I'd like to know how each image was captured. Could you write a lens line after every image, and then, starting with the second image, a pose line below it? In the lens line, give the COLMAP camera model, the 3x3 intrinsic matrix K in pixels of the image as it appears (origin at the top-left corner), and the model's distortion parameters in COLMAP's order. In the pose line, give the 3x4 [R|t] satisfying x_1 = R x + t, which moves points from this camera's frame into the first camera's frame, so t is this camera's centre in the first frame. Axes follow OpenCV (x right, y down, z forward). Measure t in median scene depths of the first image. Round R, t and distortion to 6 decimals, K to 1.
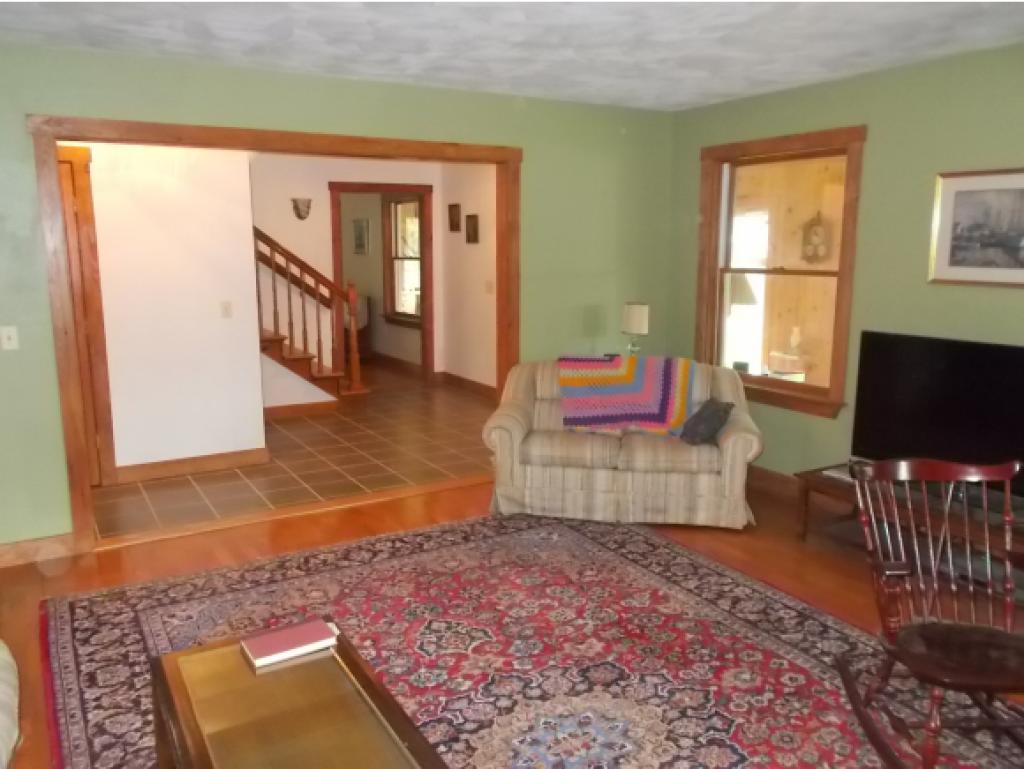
lens RADIAL K [[809.5, 0, 512.0], [0, 809.5, 384.5], [0, 0, 1]] dist [0.010184, 0.008599]
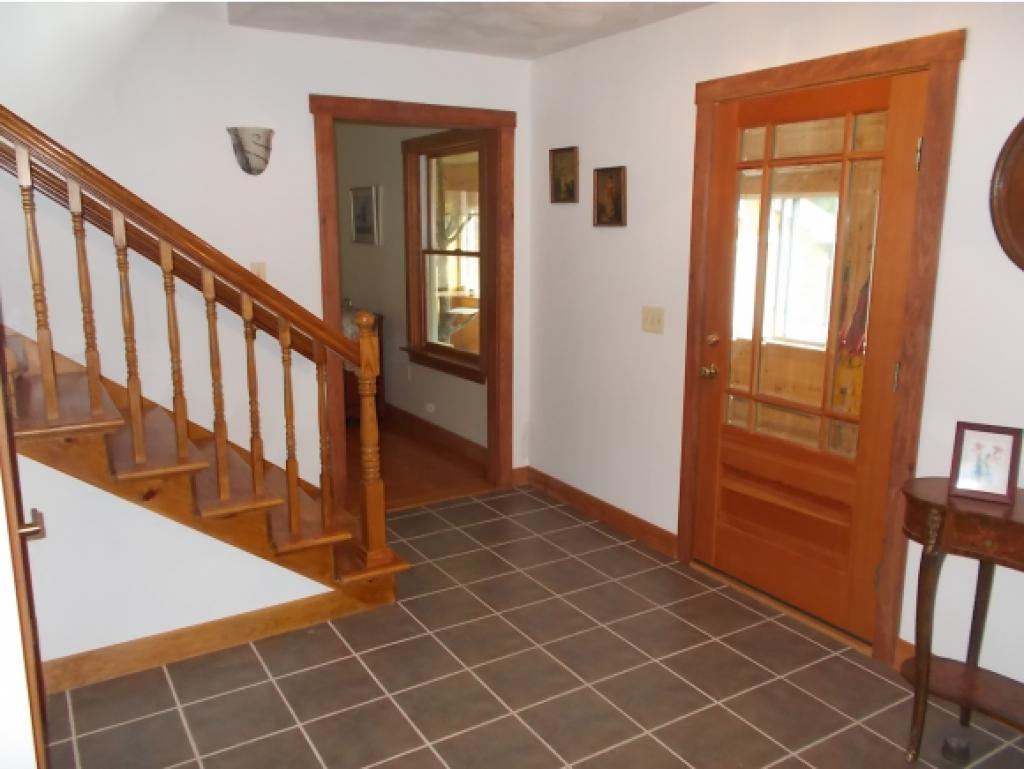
lens RADIAL K [[809.5, 0, 512.0], [0, 809.5, 384.5], [0, 0, 1]] dist [0.010184, 0.008599]
pose [[0.999946, -0.001209, 0.010300, -0.108036], [0.000968, 0.999725, 0.023414, -0.087743], [-0.010325, -0.023402, 0.999673, 0.494149]]
